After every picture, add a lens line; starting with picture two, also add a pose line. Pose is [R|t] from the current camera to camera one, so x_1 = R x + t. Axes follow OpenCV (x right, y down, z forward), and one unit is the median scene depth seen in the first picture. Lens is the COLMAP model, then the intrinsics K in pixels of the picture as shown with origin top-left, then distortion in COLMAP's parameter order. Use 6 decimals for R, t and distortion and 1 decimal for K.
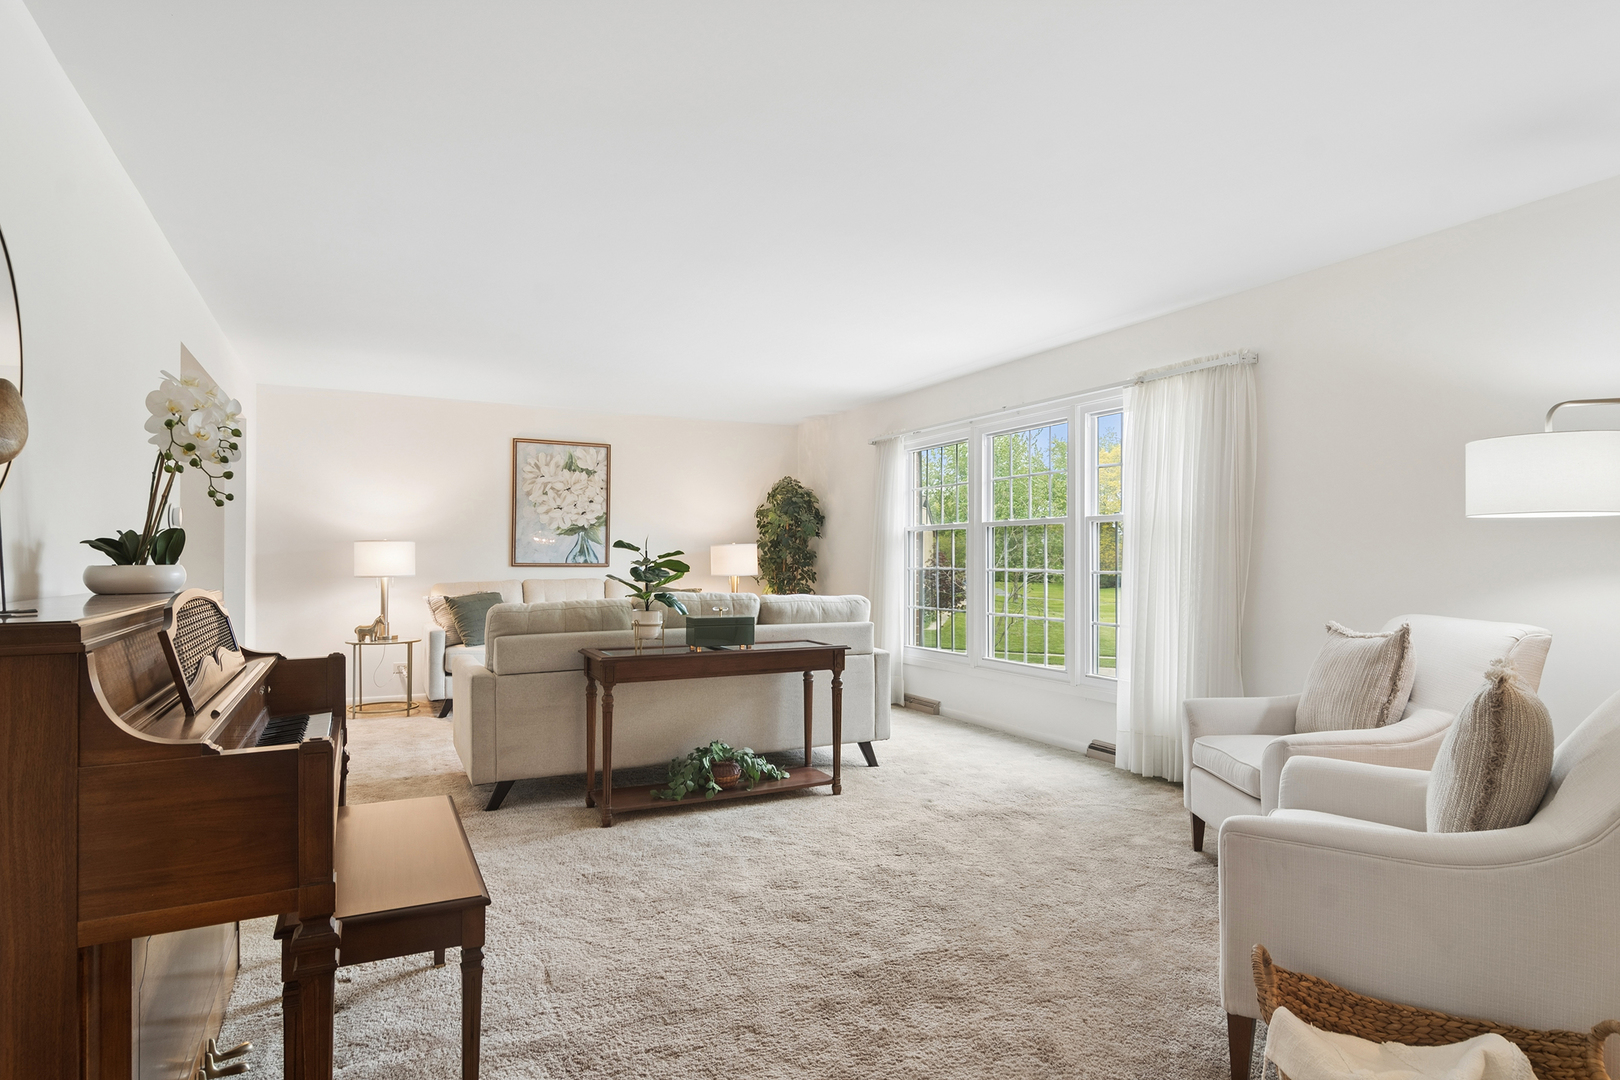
lens RADIAL K [[872.6, 0, 807.9], [0, 872.6, 546.3], [0, 0, 1]] dist [0.001442, -0.000211]
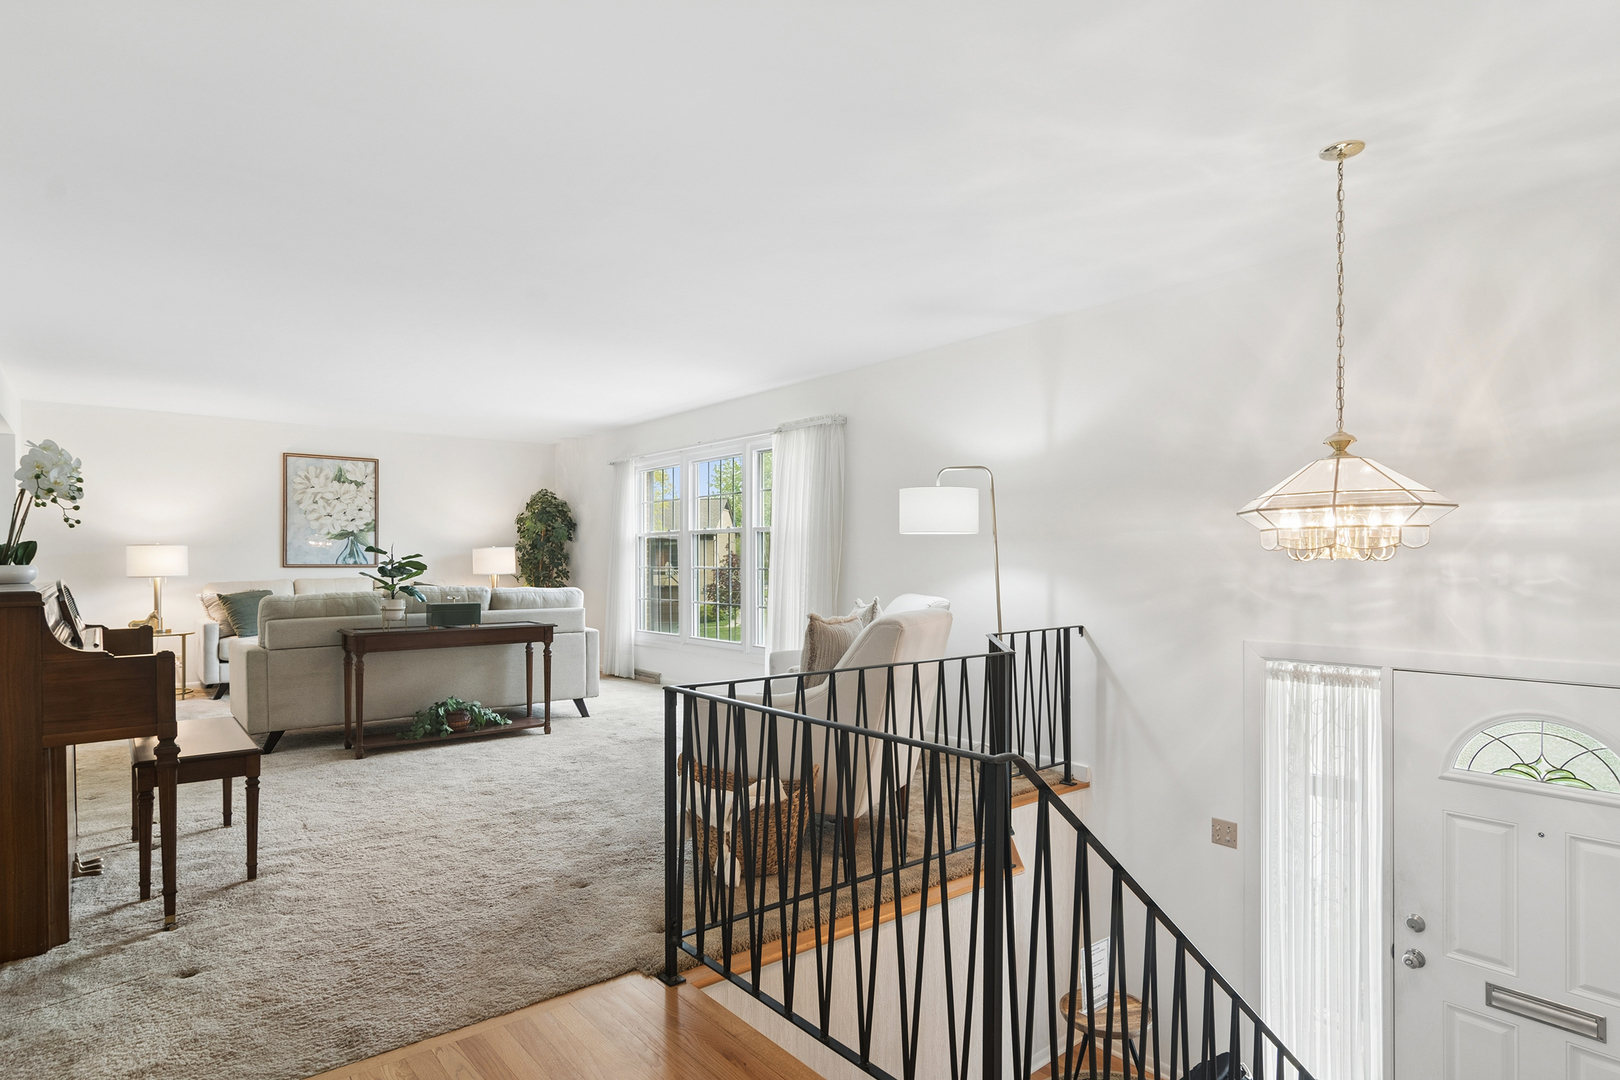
lens RADIAL K [[872.6, 0, 803.2], [0, 872.6, 561.6], [0, 0, 1]] dist [0.001442, -0.000211]
pose [[0.978978, -0.003611, 0.203936, 0.147400], [0.000128, 0.999854, 0.017093, -0.005533], [-0.203968, -0.016707, 0.978835, -0.401958]]
